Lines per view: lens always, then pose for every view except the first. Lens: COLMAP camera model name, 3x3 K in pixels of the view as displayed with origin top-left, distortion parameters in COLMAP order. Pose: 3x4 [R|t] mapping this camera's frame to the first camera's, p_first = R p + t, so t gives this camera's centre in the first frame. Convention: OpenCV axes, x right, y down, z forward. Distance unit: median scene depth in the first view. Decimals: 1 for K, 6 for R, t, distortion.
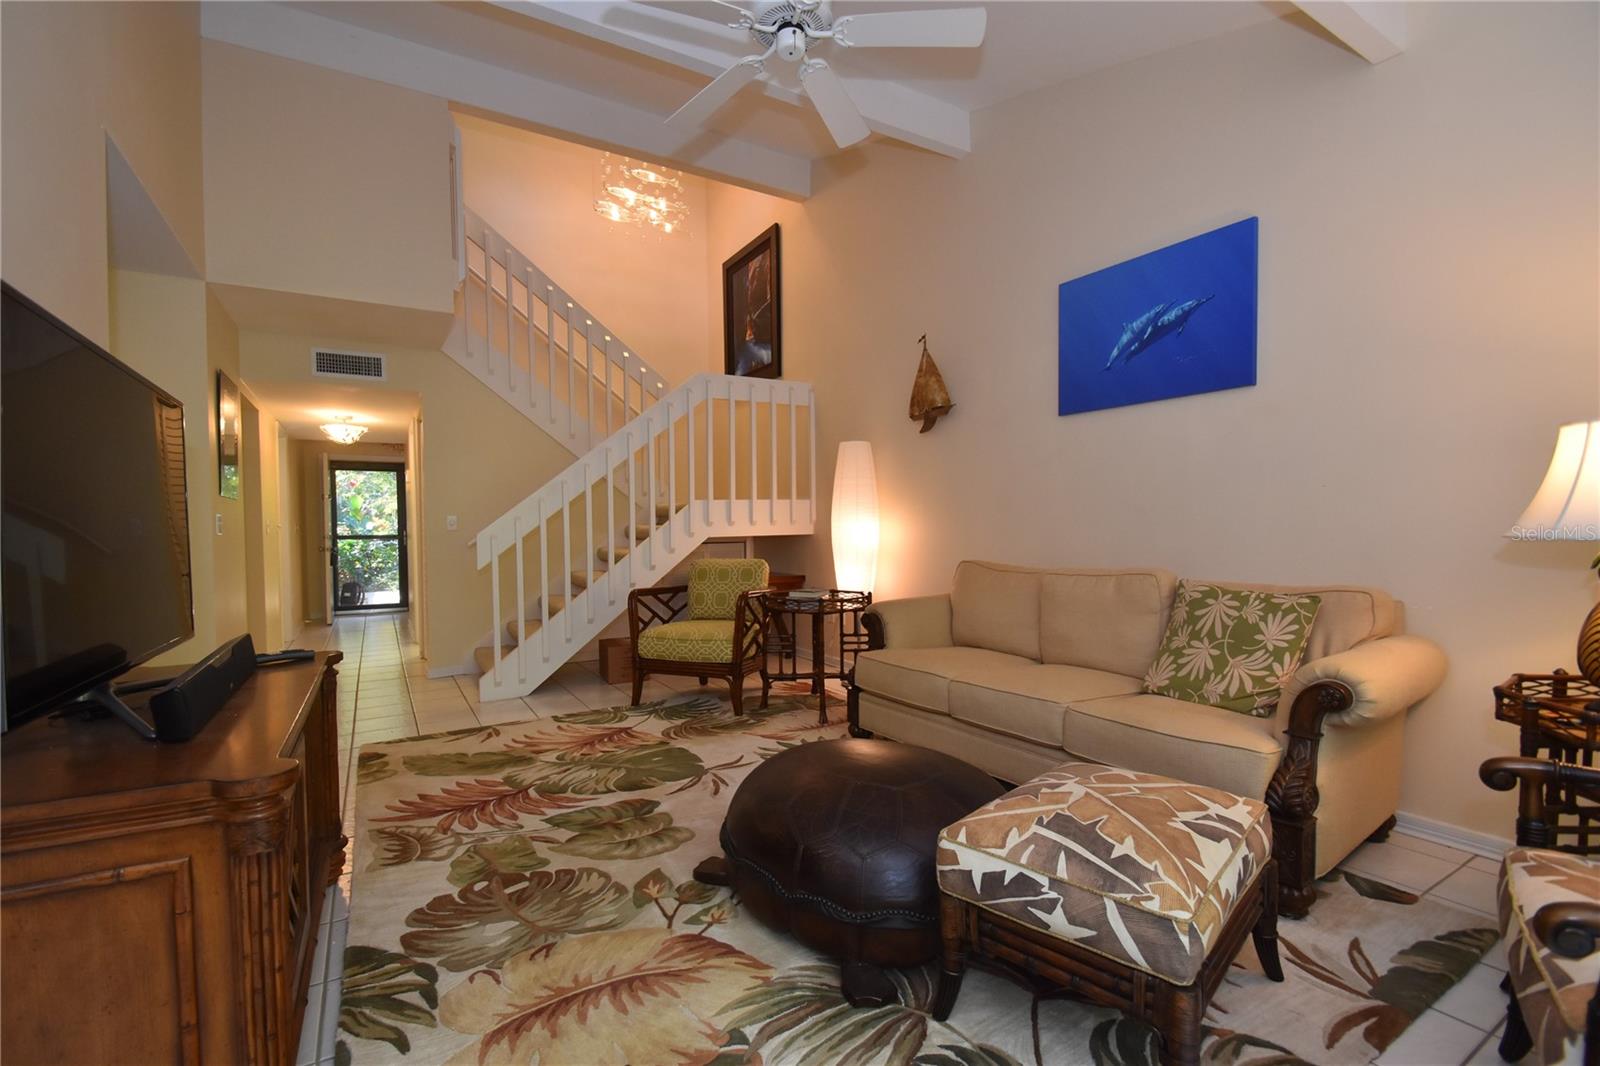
lens RADIAL K [[701.6, 0, 784.9], [0, 701.6, 547.0], [0, 0, 1]] dist [0.005217, -0.010789]
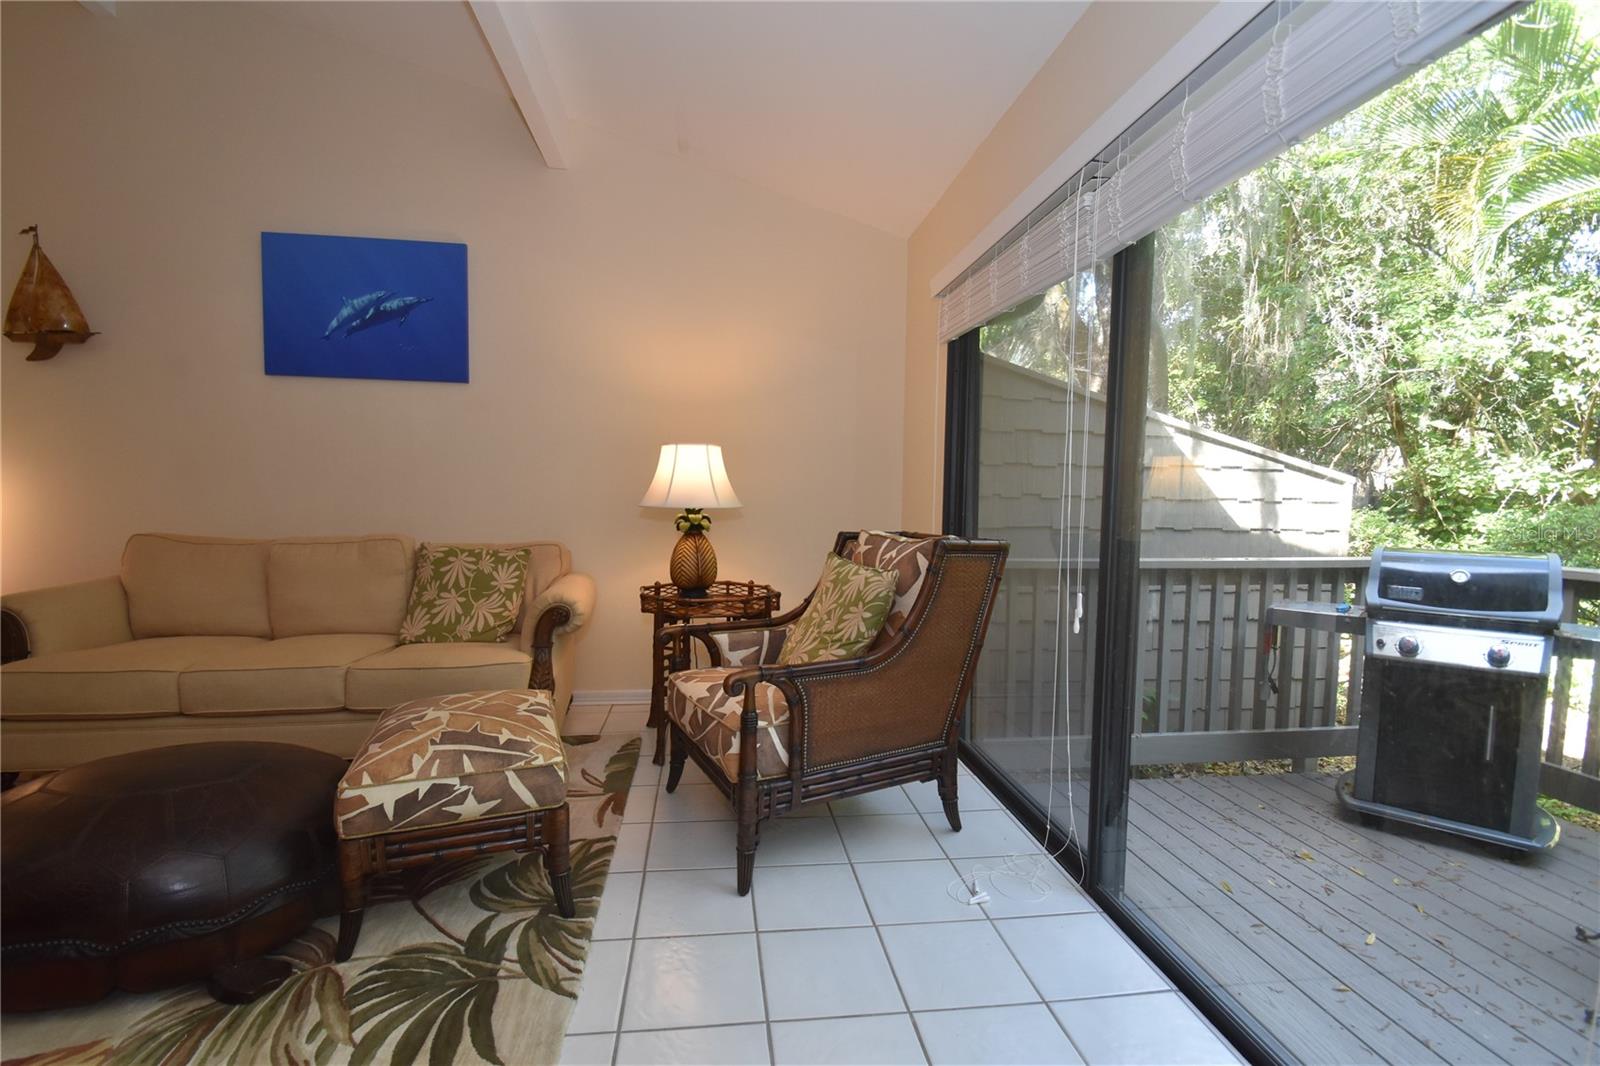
lens RADIAL K [[701.6, 0, 796.8], [0, 701.6, 545.4], [0, 0, 1]] dist [0.005217, -0.010789]
pose [[0.395240, -0.046514, 0.917400, -0.296366], [0.008803, 0.998863, 0.046852, 0.002875], [-0.918536, -0.010442, 0.395200, -0.025593]]
